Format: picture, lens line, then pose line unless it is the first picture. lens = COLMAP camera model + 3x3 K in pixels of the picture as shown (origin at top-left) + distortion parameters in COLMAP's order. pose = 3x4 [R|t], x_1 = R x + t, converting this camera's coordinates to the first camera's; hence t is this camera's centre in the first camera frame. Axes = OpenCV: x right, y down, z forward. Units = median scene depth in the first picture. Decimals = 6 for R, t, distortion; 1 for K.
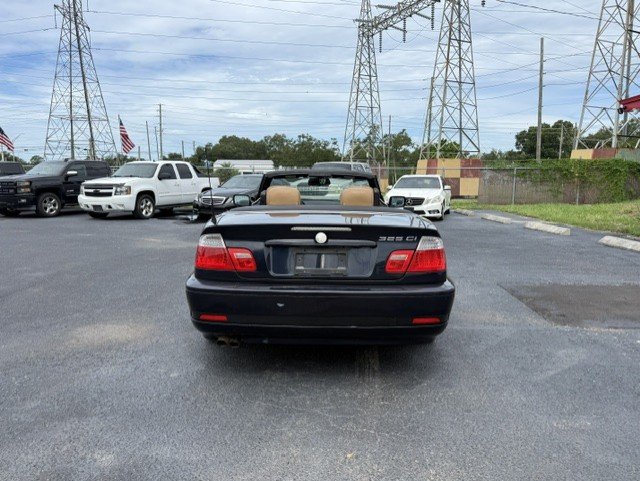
lens RADIAL K [[452.8, 0, 316.3], [0, 452.8, 241.8], [0, 0, 1]] dist [0.003332, -0.005567]
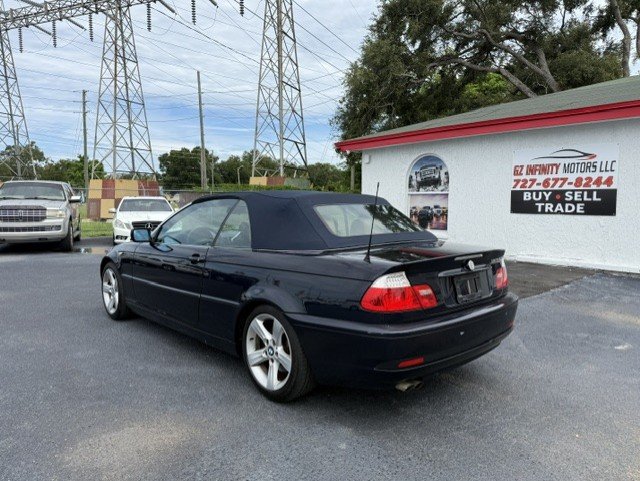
lens RADIAL K [[455.0, 0, 320.0], [0, 455.0, 240.5], [0, 0, 1]] dist [0.004576, -0.027025]
pose [[0.716563, -0.057552, 0.695144, -0.083775], [0.090283, 0.995860, -0.010616, -0.007557], [-0.691654, 0.070367, 0.718792, 0.036621]]
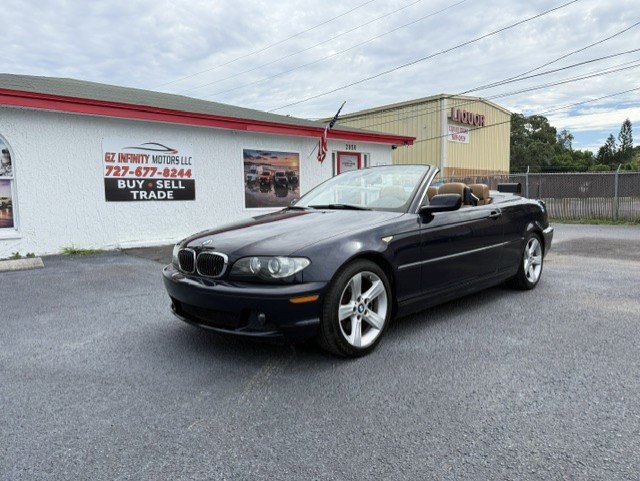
lens RADIAL K [[452.8, 0, 316.3], [0, 452.8, 241.8], [0, 0, 1]] dist [0.003332, -0.005567]
pose [[-0.682833, -0.056364, 0.728397, -0.087459], [0.115483, 0.976157, 0.183795, -0.029494], [-0.721390, 0.209618, -0.660043, 0.260357]]
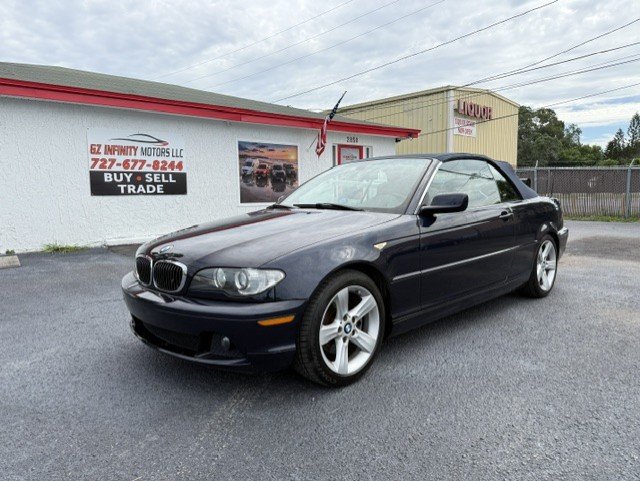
lens RADIAL K [[452.8, 0, 316.3], [0, 452.8, 241.8], [0, 0, 1]] dist [0.003332, -0.005567]
pose [[-0.675133, -0.071515, 0.734222, -0.079077], [0.110799, 0.974169, 0.196768, -0.028660], [-0.729328, 0.214195, -0.649770, 0.245942]]
